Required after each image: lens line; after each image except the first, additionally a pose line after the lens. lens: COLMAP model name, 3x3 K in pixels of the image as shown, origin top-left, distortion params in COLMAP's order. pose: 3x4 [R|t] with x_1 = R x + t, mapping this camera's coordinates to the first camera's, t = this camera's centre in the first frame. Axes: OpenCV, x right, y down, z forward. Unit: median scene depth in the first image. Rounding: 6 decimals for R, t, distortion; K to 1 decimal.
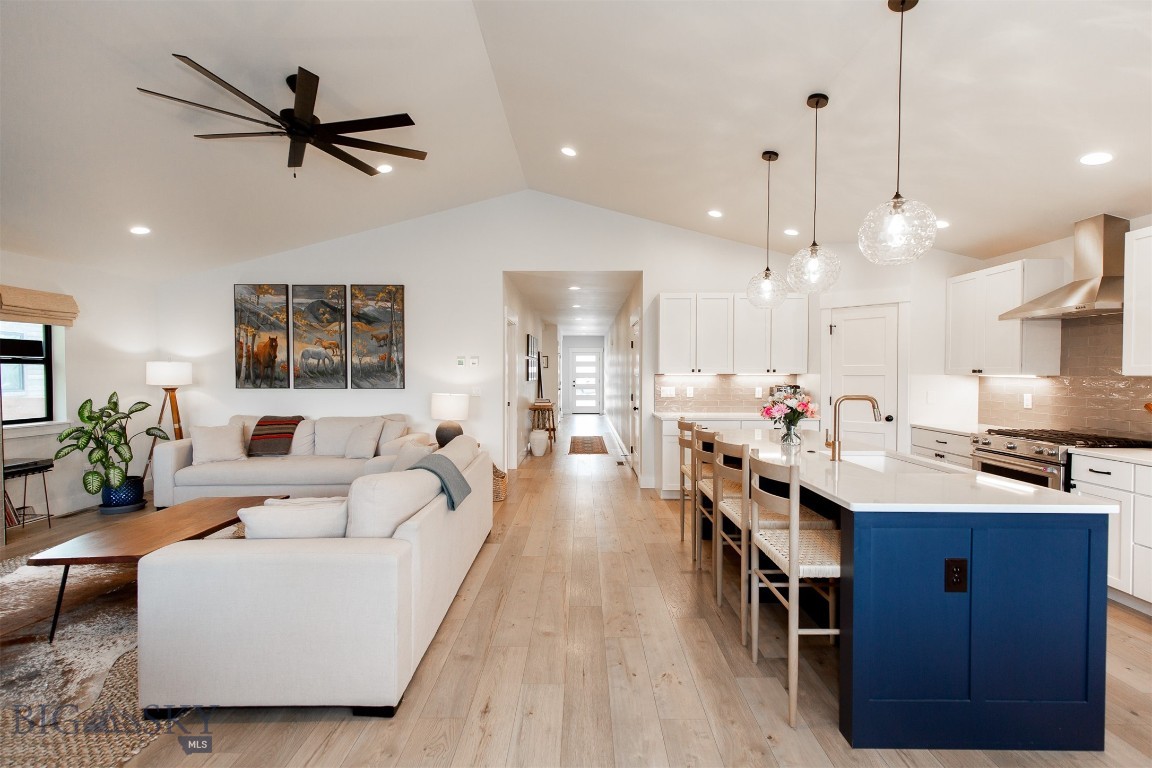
lens RADIAL K [[518.0, 0, 576.6], [0, 518.0, 384.2], [0, 0, 1]] dist [0.008787, -0.000710]
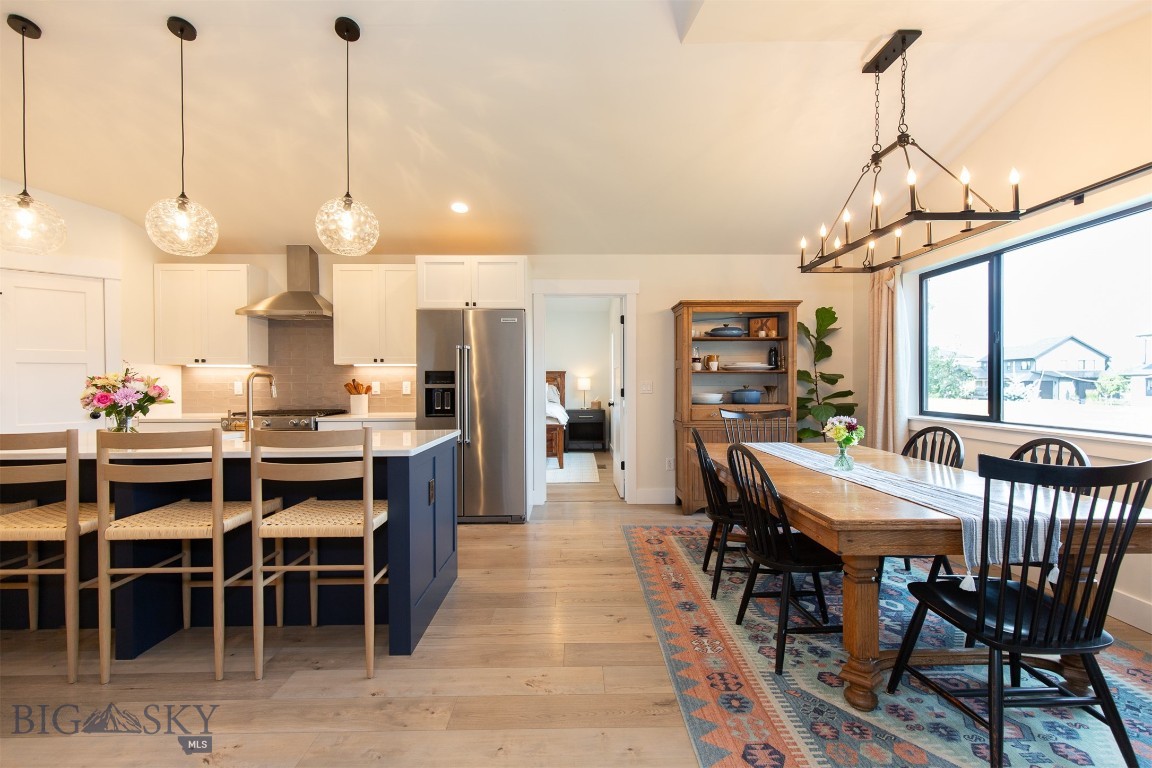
lens RADIAL K [[515.6, 0, 579.5], [0, 515.6, 385.0], [0, 0, 1]] dist [0.009486, -0.000614]
pose [[-0.018452, -0.008520, 0.999793, -0.218073], [0.024894, 0.999650, 0.008978, 0.025445], [-0.999520, 0.025054, -0.018233, 0.204714]]
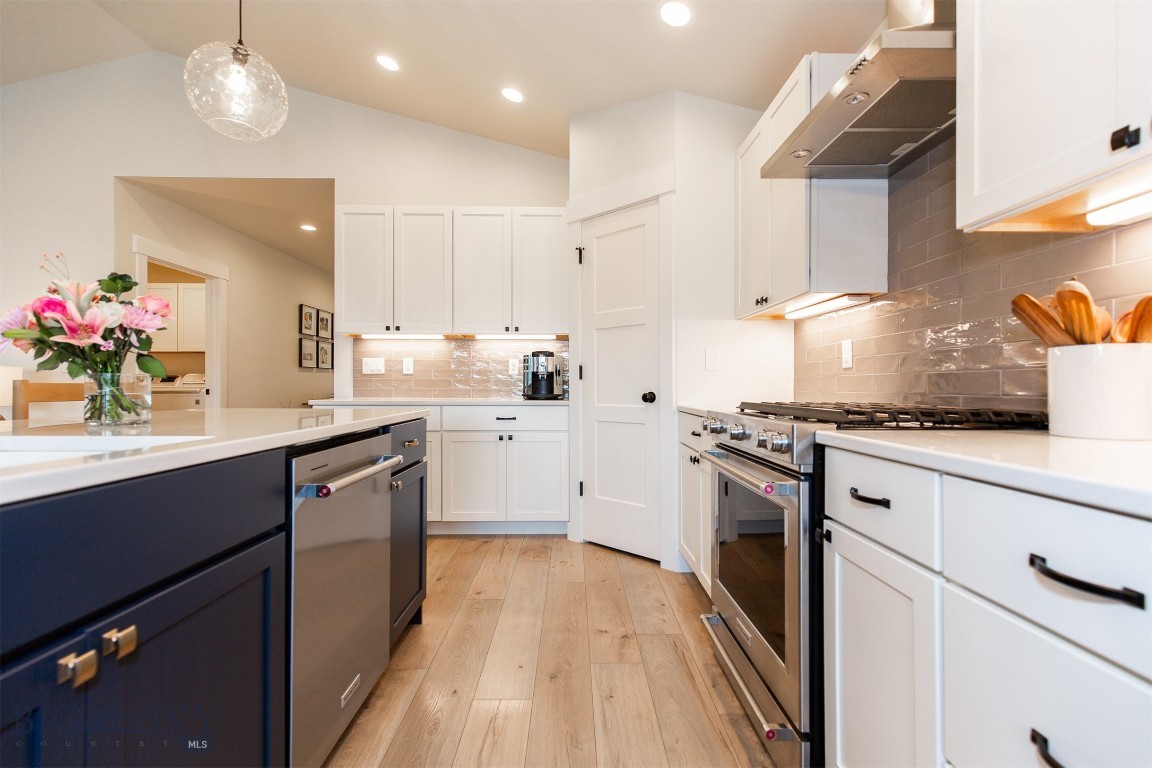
lens RADIAL K [[515.6, 0, 579.5], [0, 515.6, 385.0], [0, 0, 1]] dist [0.009486, -0.000614]
pose [[0.999684, 0.000641, 0.025142, 0.443550], [-0.000067, 0.999739, -0.022833, 0.056964], [-0.025150, 0.022824, 0.999423, 0.372017]]
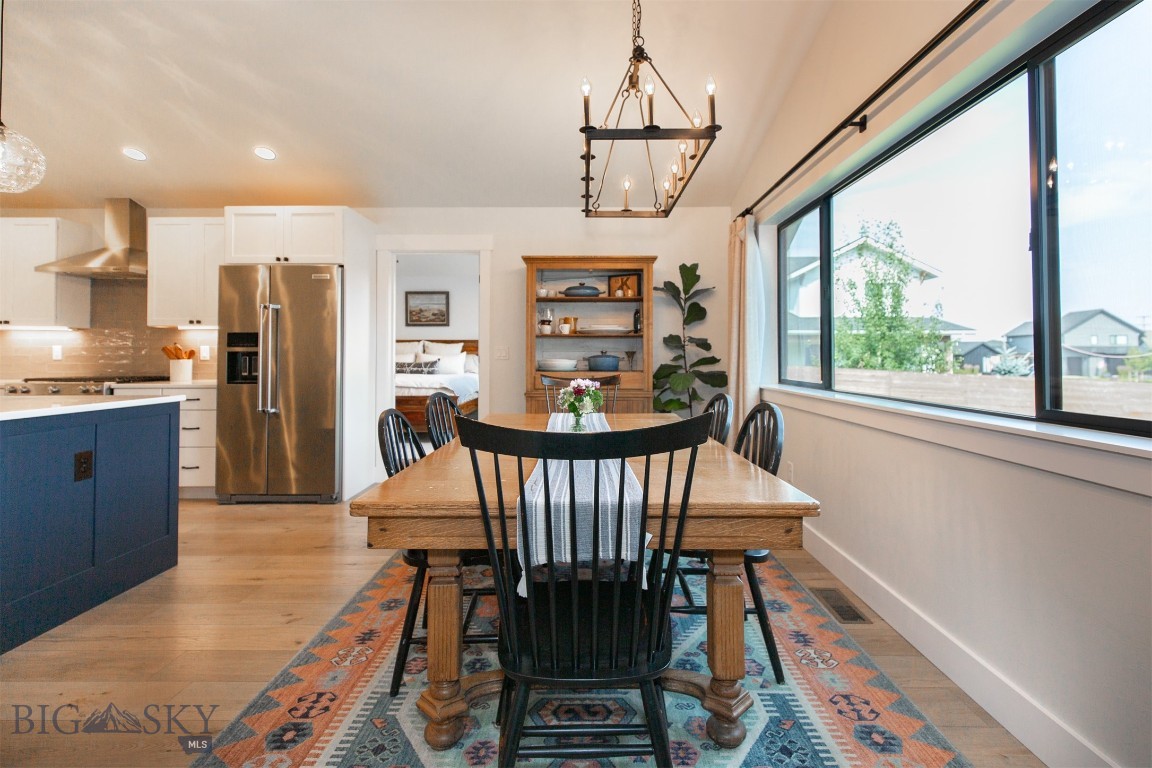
lens RADIAL K [[534.1, 0, 578.0], [0, 534.1, 346.9], [0, 0, 1]] dist [0.008246, 0.000187]
pose [[0.008147, 0.015587, 0.999845, -0.163671], [0.021576, 0.999643, -0.015760, 0.045685], [-0.999734, 0.021701, 0.007808, -0.047620]]
